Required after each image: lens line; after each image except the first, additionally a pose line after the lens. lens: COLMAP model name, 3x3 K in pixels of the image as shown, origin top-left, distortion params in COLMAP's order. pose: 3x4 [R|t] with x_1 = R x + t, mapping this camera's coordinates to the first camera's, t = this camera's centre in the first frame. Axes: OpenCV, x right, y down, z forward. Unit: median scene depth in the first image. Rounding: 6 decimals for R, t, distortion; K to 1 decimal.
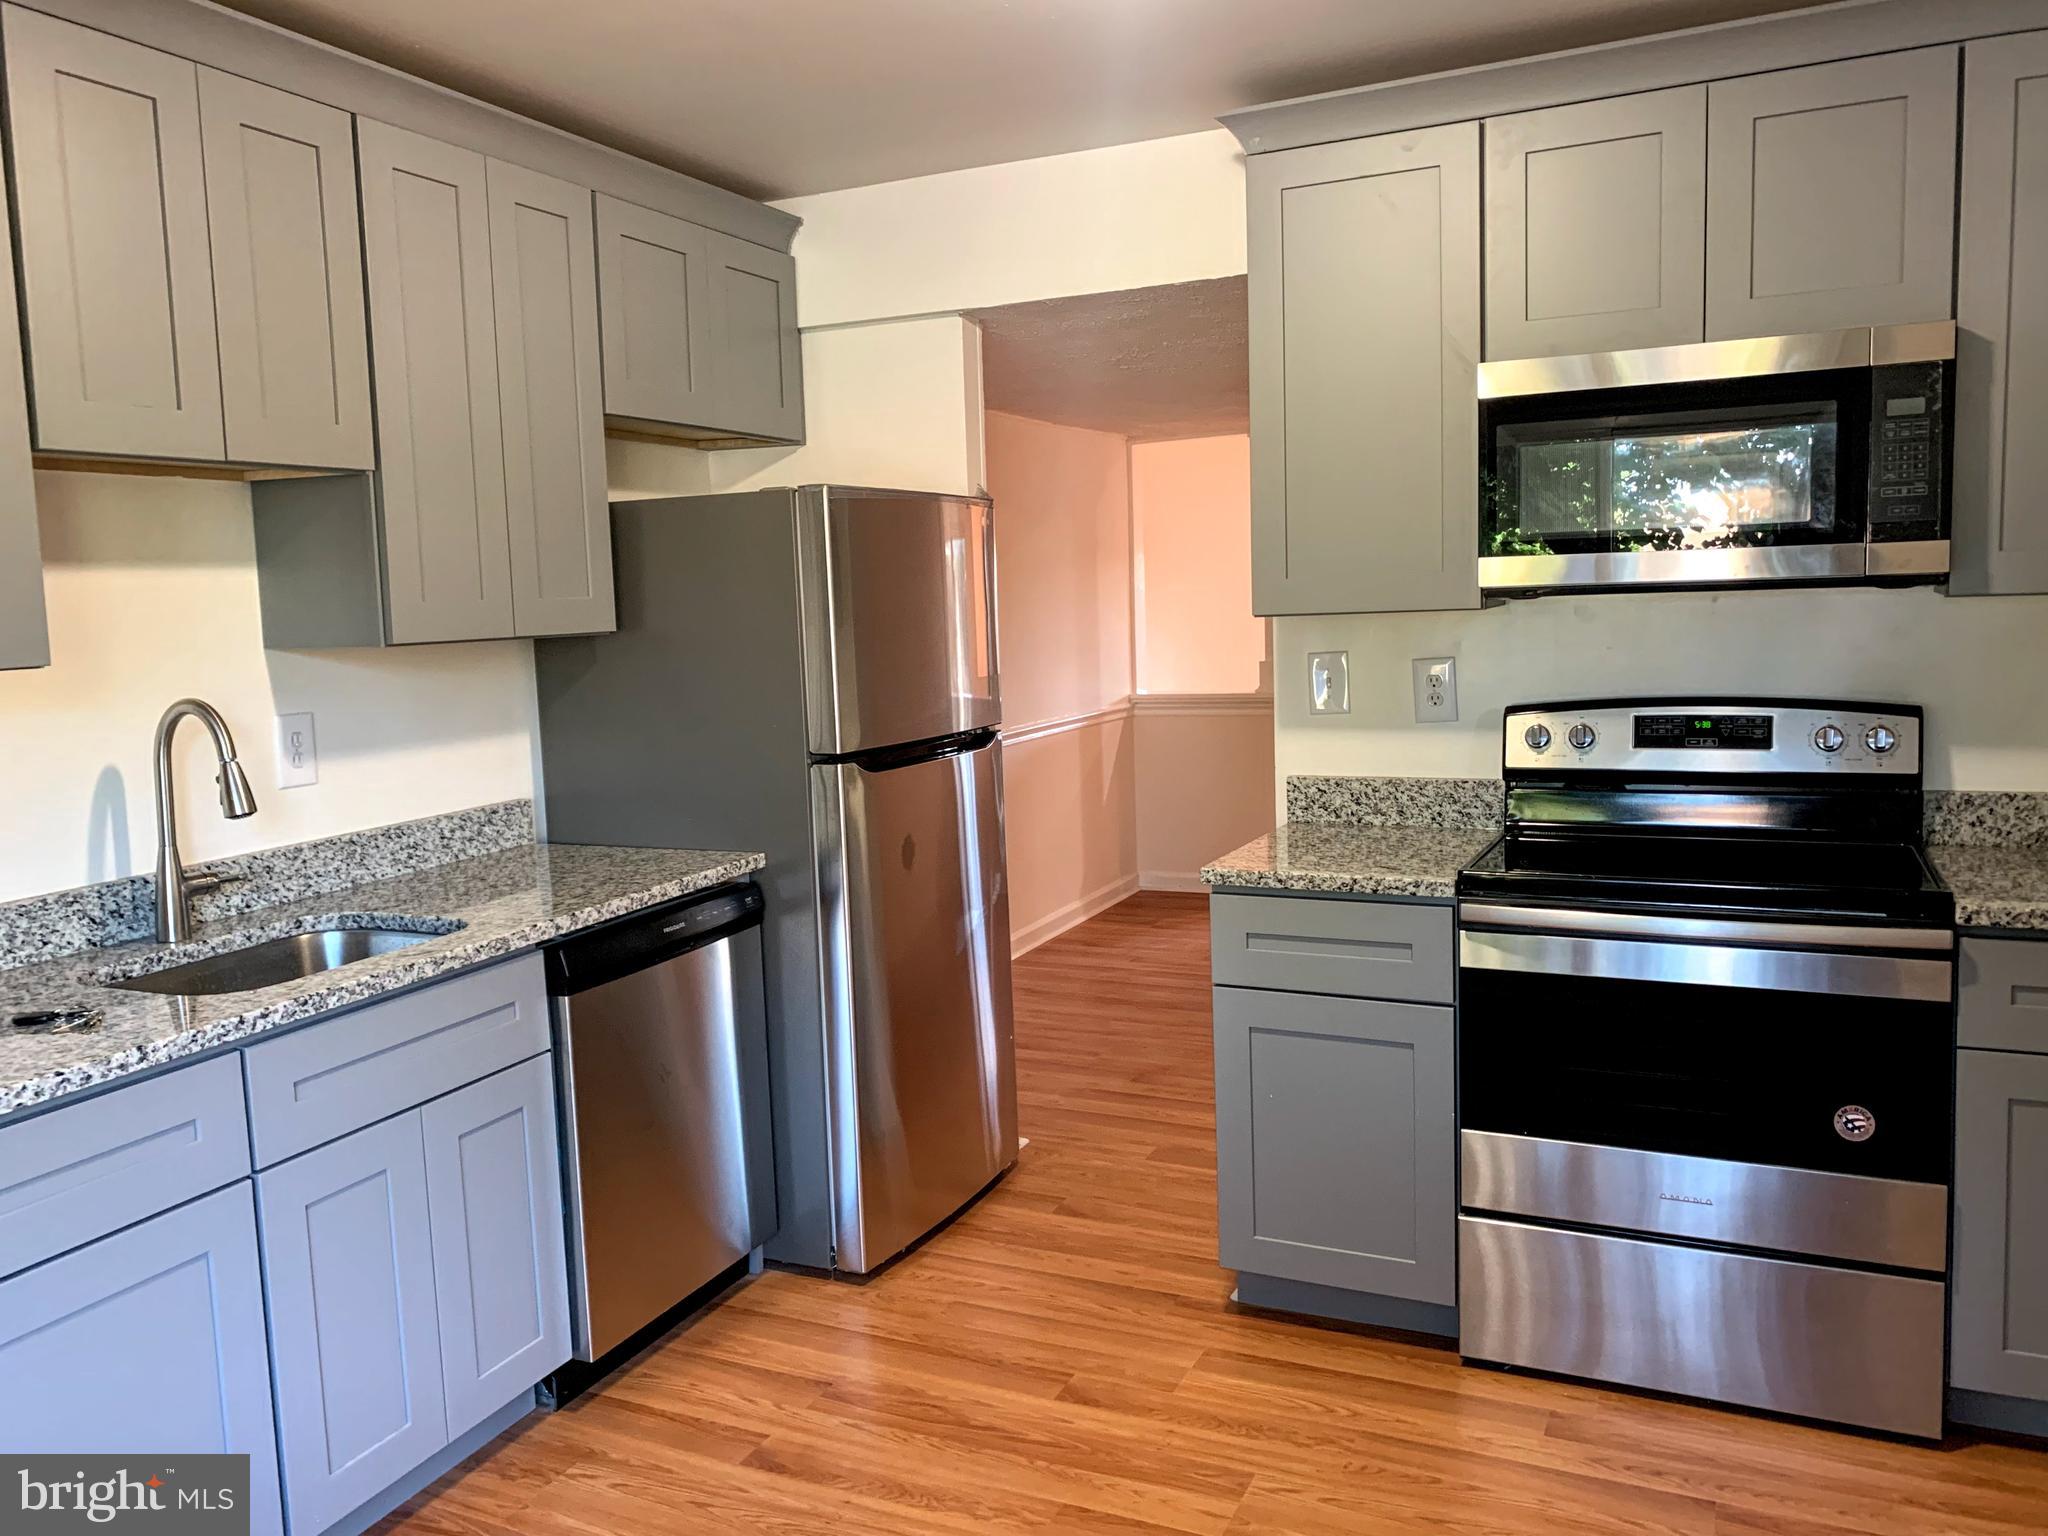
lens RADIAL K [[1565.2, 0, 1016.8], [0, 1565.2, 751.6], [0, 0, 1]] dist [0.050645, -0.057585]
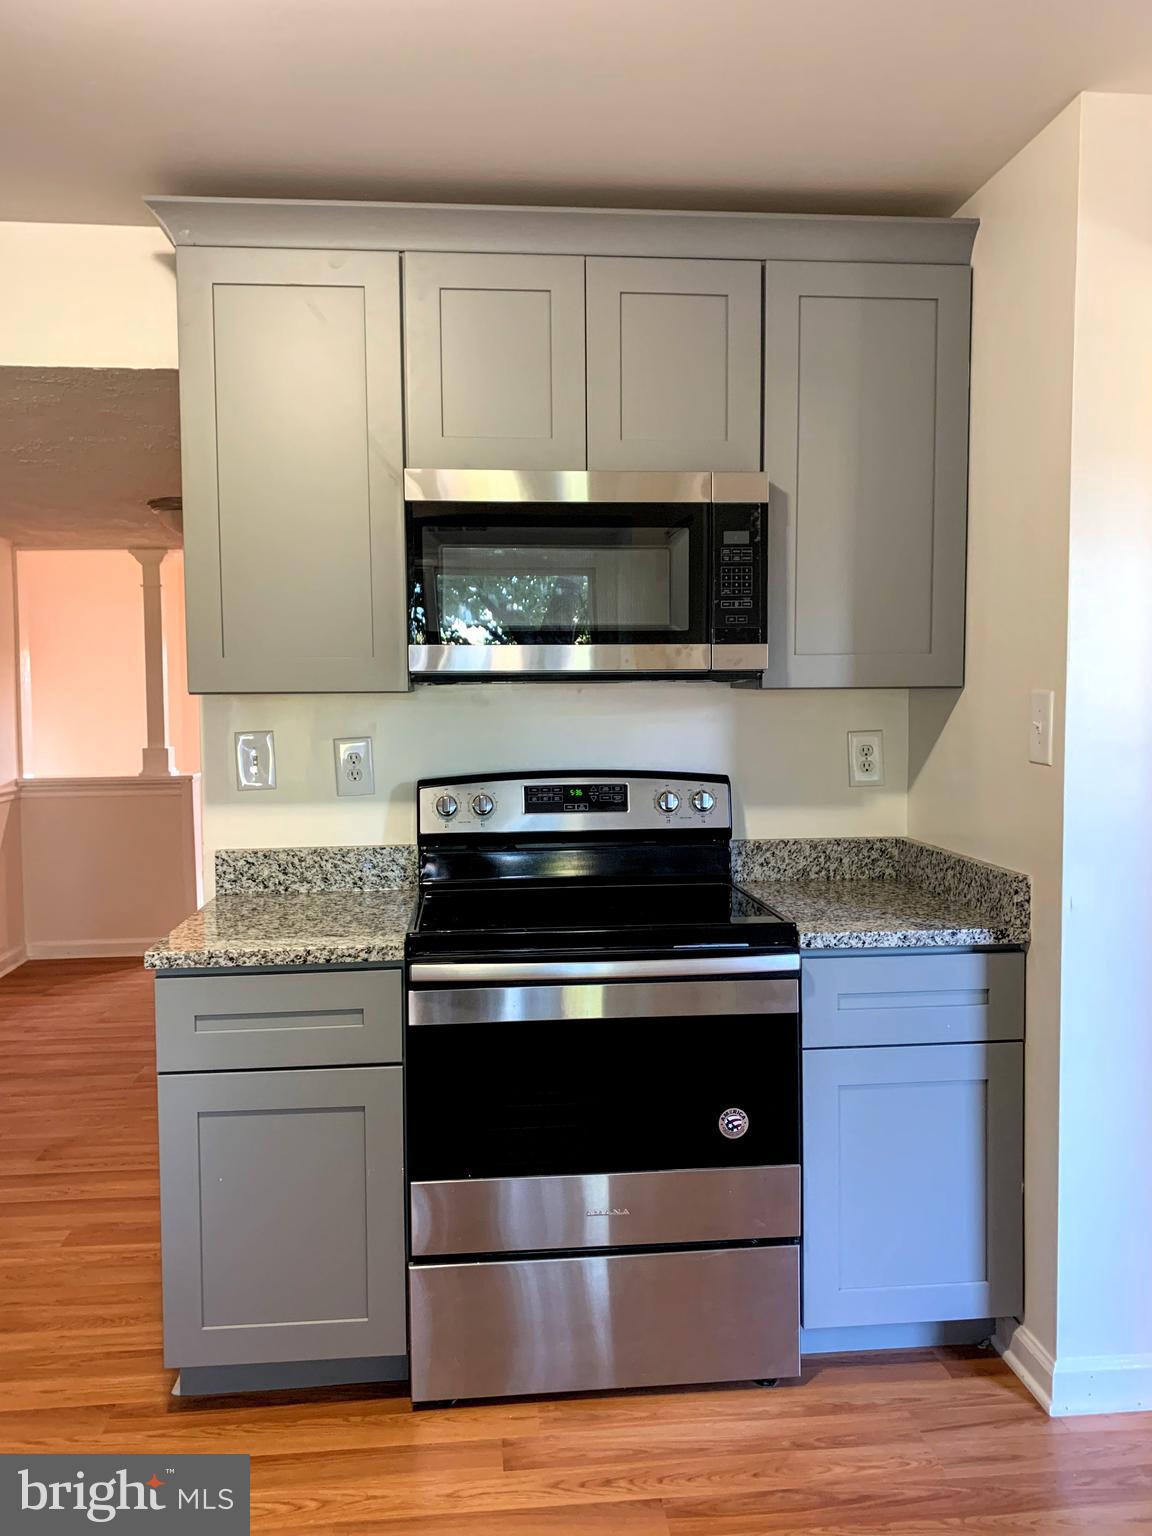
lens RADIAL K [[1173.9, 0, 576.4], [0, 1173.9, 748.0], [0, 0, 1]] dist [0.050645, -0.057585]
pose [[0.862022, -0.000101, 0.506871, -0.022188], [0.031687, 0.998055, -0.053689, -0.003337], [-0.505880, 0.062342, 0.860348, 0.240031]]
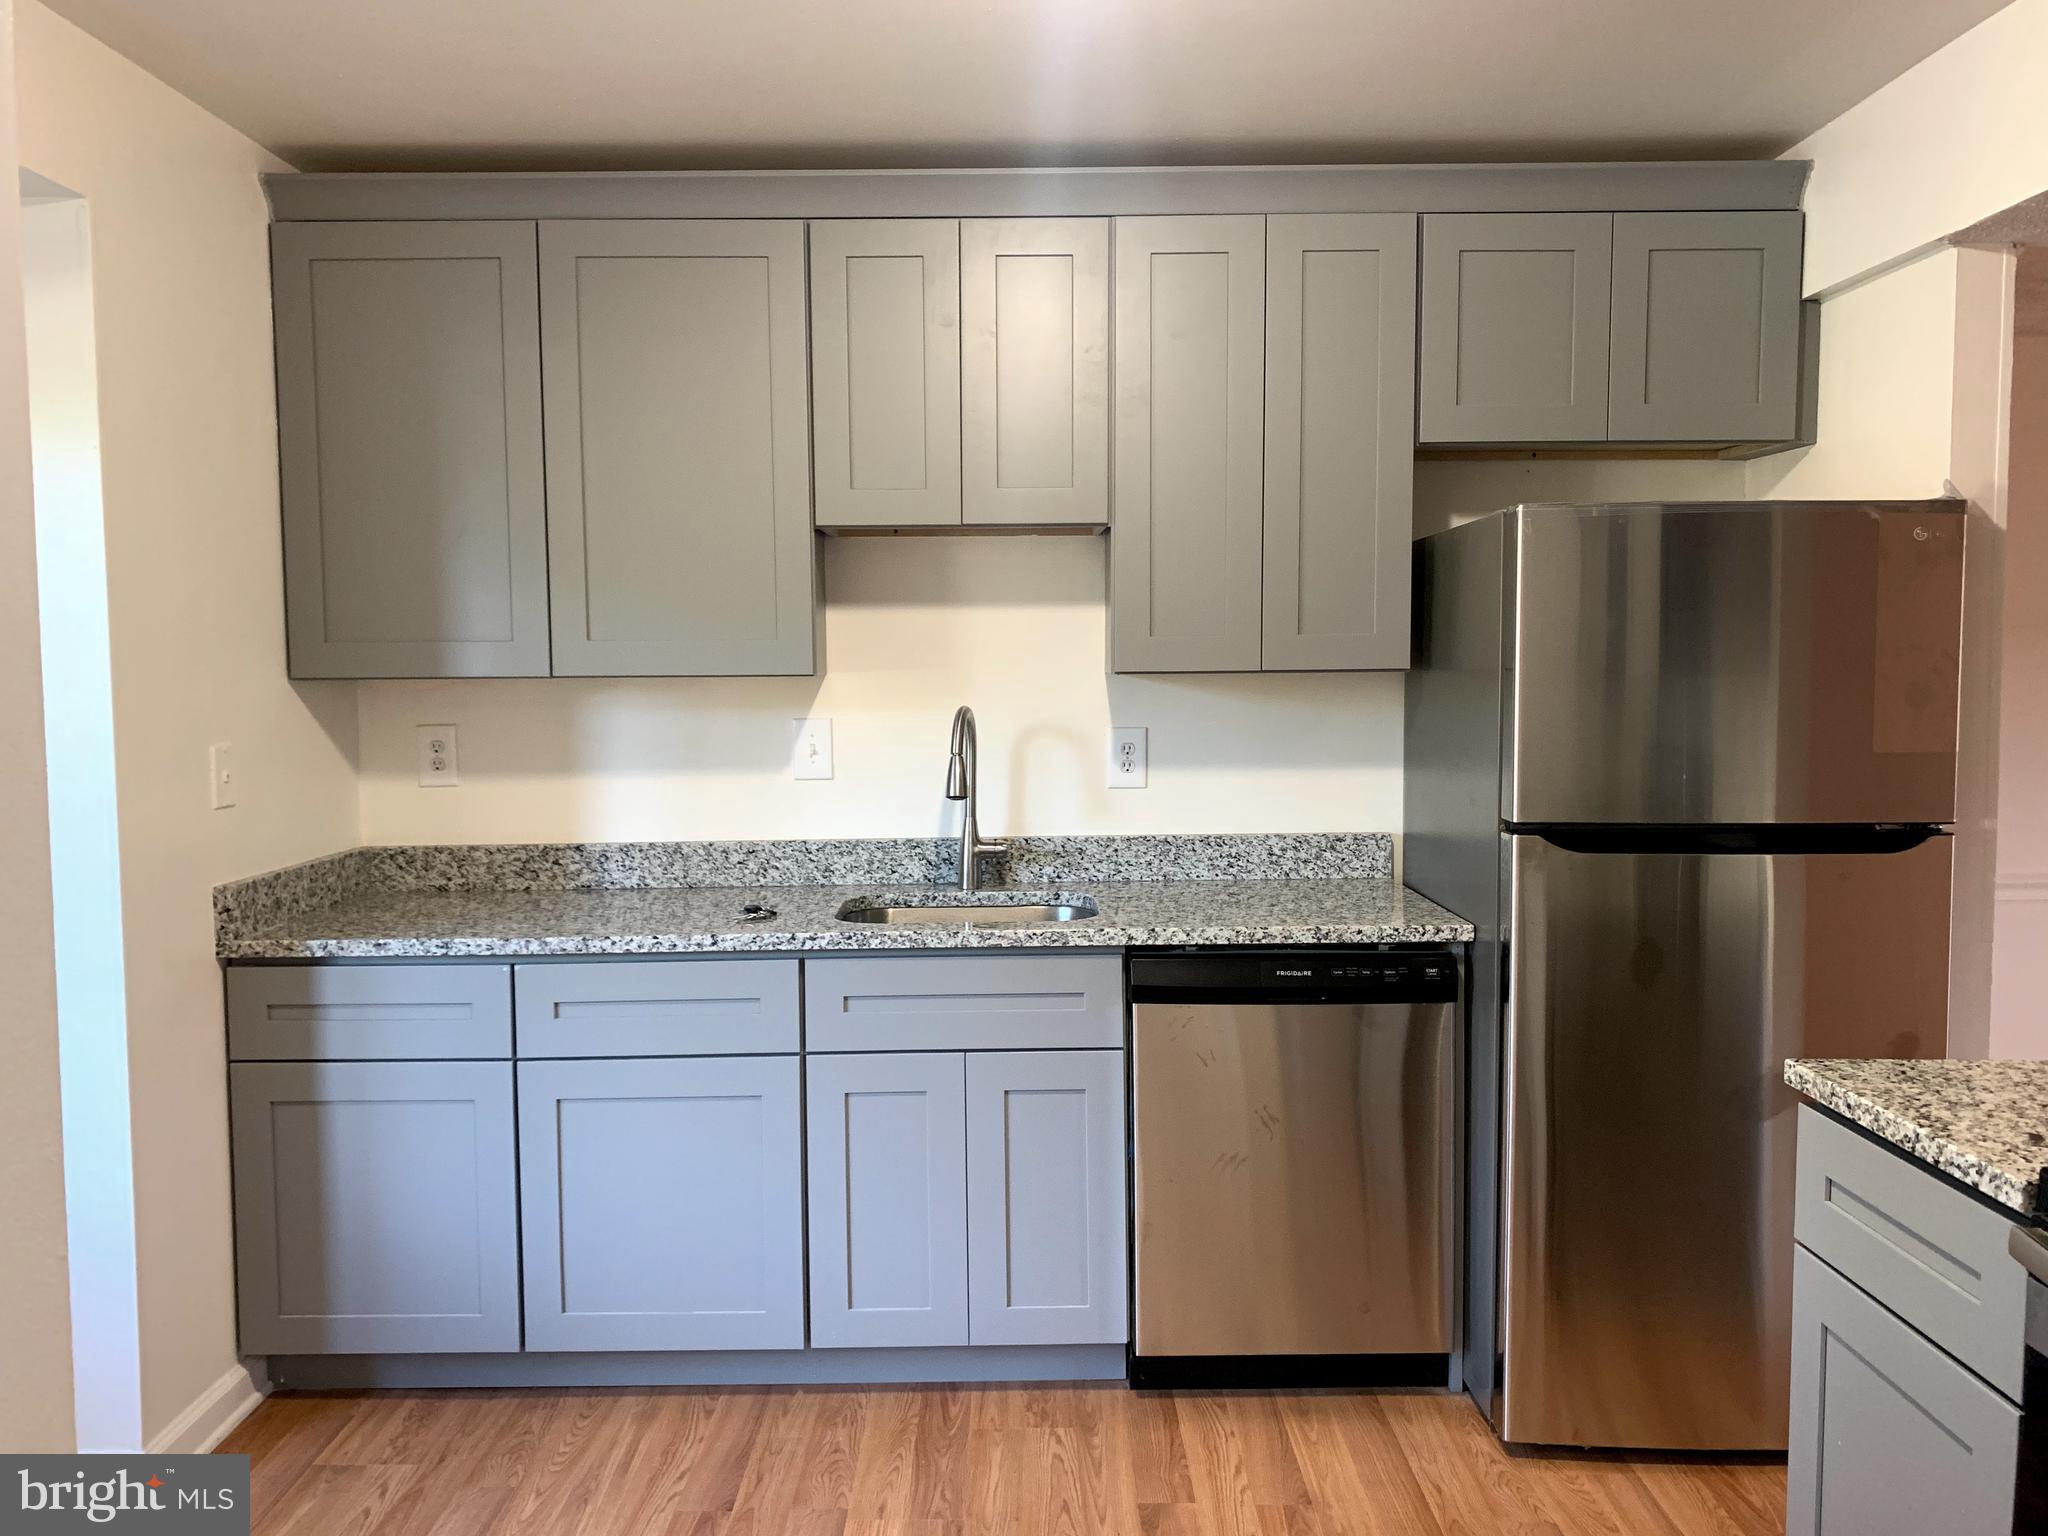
lens RADIAL K [[1565.2, 0, 1035.0], [0, 1565.2, 754.7], [0, 0, 1]] dist [0.050645, -0.057585]
pose [[0.433931, 0.088628, -0.896576, 0.580693], [-0.104455, 0.993388, 0.047643, -0.052637], [0.894871, 0.072978, 0.440319, 0.422719]]
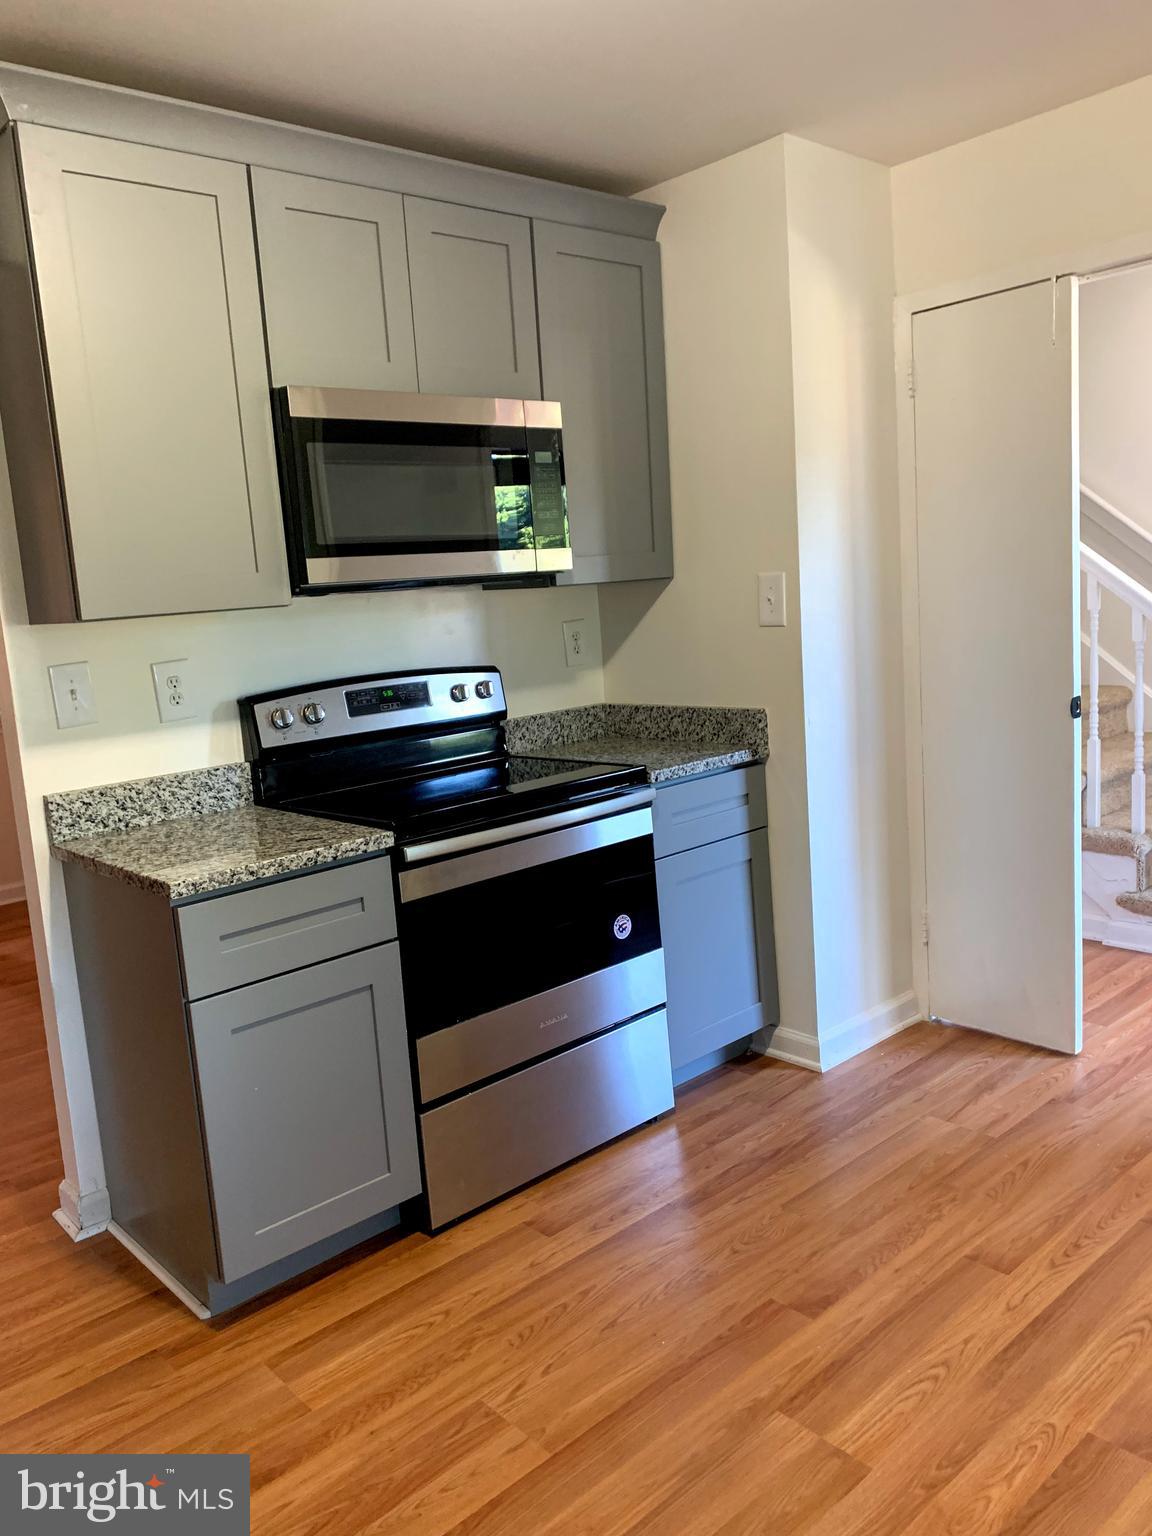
lens RADIAL K [[1173.9, 0, 575.0], [0, 1173.9, 744.6], [0, 0, 1]] dist [0.050645, -0.057585]
pose [[0.396361, -0.123483, 0.909753, -0.430030], [0.153122, 0.985926, 0.067110, -0.017759], [-0.905236, 0.112703, 0.409691, 0.492719]]
